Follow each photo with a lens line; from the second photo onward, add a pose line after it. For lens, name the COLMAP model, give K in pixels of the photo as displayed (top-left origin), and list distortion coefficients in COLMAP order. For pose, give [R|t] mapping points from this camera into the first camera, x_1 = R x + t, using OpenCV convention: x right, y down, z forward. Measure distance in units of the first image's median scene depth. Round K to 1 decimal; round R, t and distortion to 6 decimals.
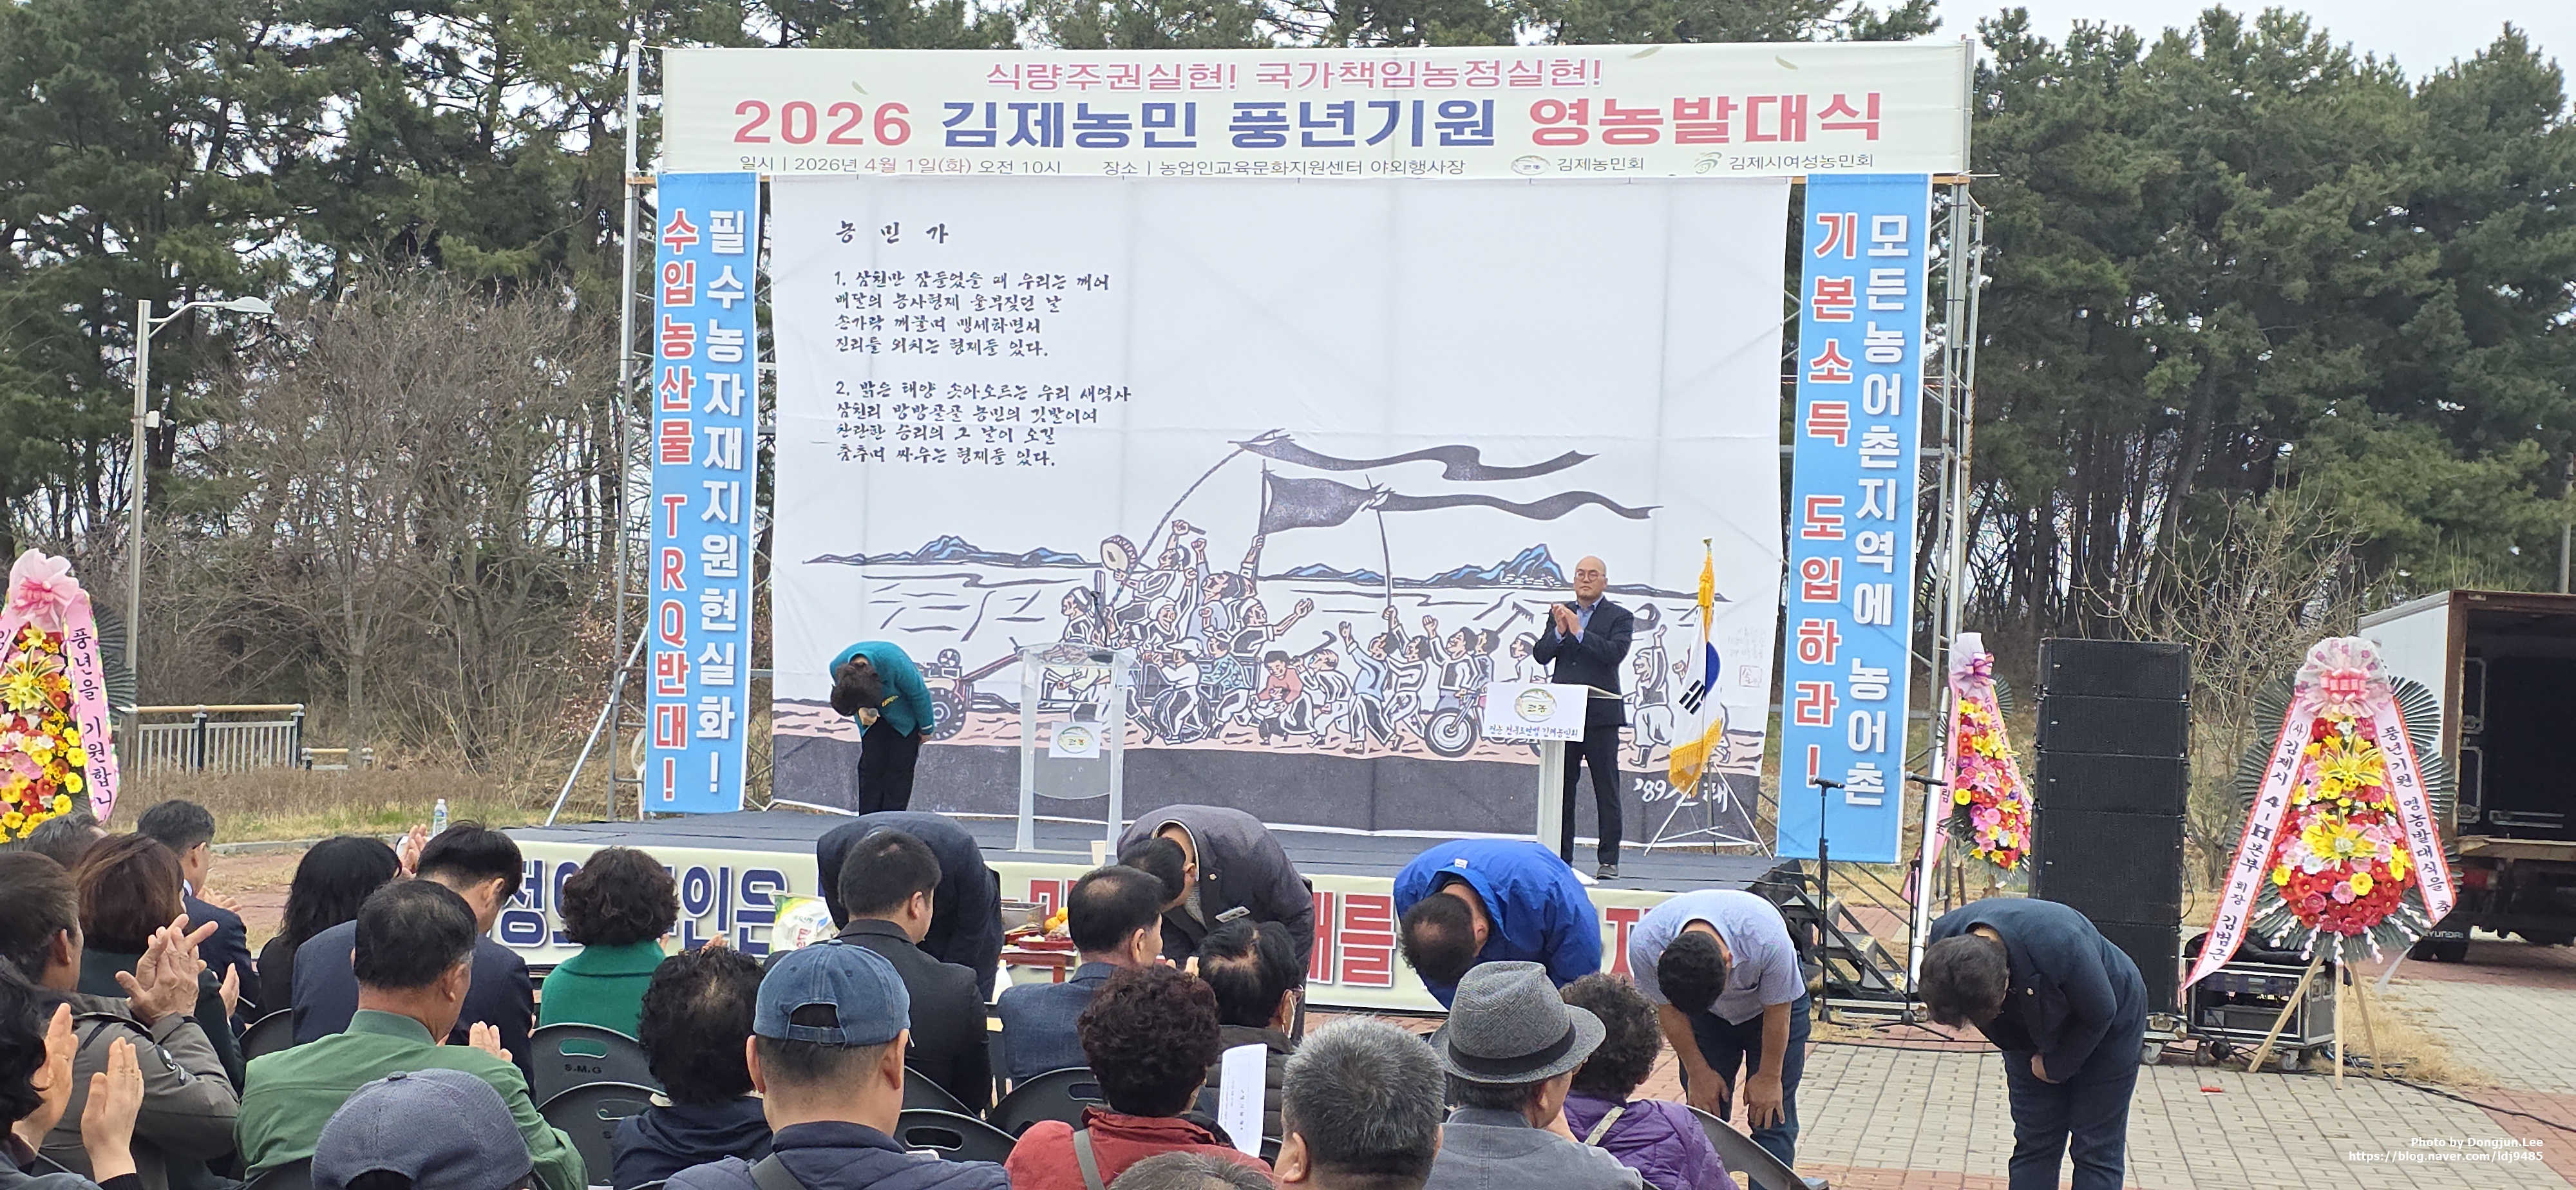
lens RADIAL K [[3424.2, 0, 1323.2], [0, 3424.2, 611.3], [0, 0, 1]] dist [0.238028, -0.787574]
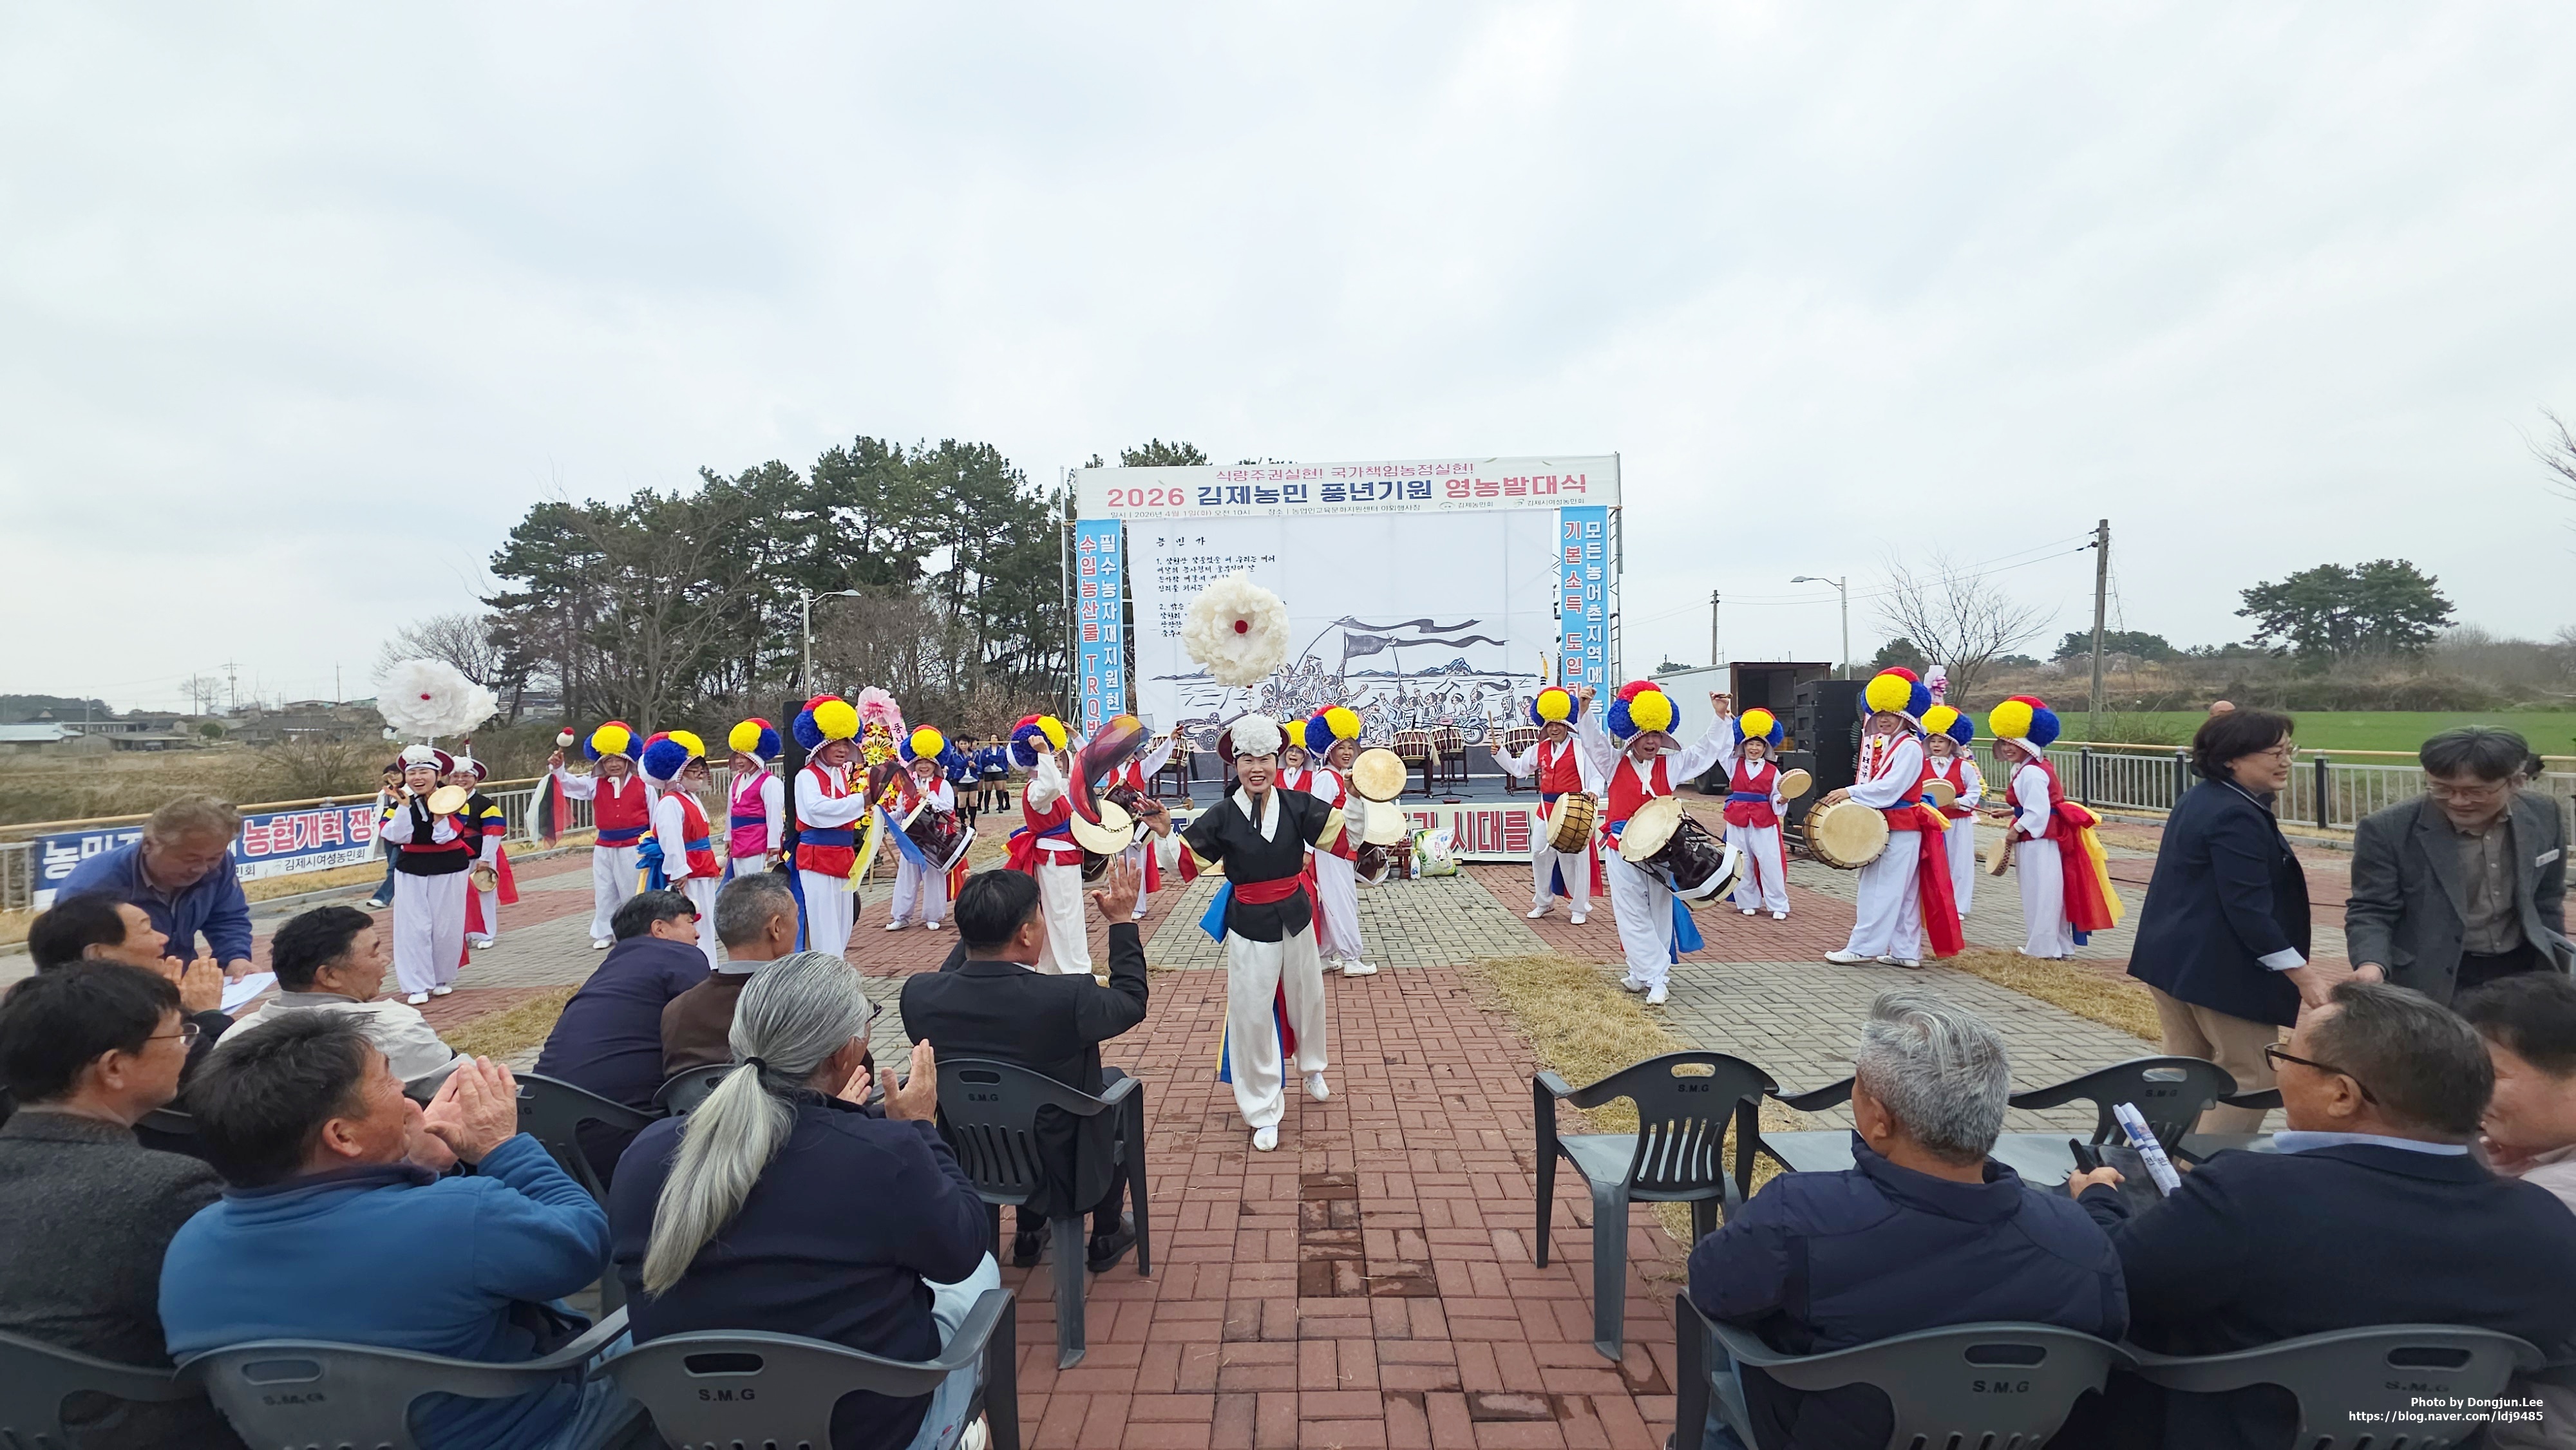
lens RADIAL K [[1019.4, 0, 1282.1], [0, 1019.4, 713.8], [0, 0, 1]] dist [-0.001024, -0.012269]
pose [[0.982146, -0.053541, 0.180342, -0.195623], [0.049706, 0.998433, 0.025720, -0.004327], [-0.181436, -0.016297, 0.983268, 0.291852]]
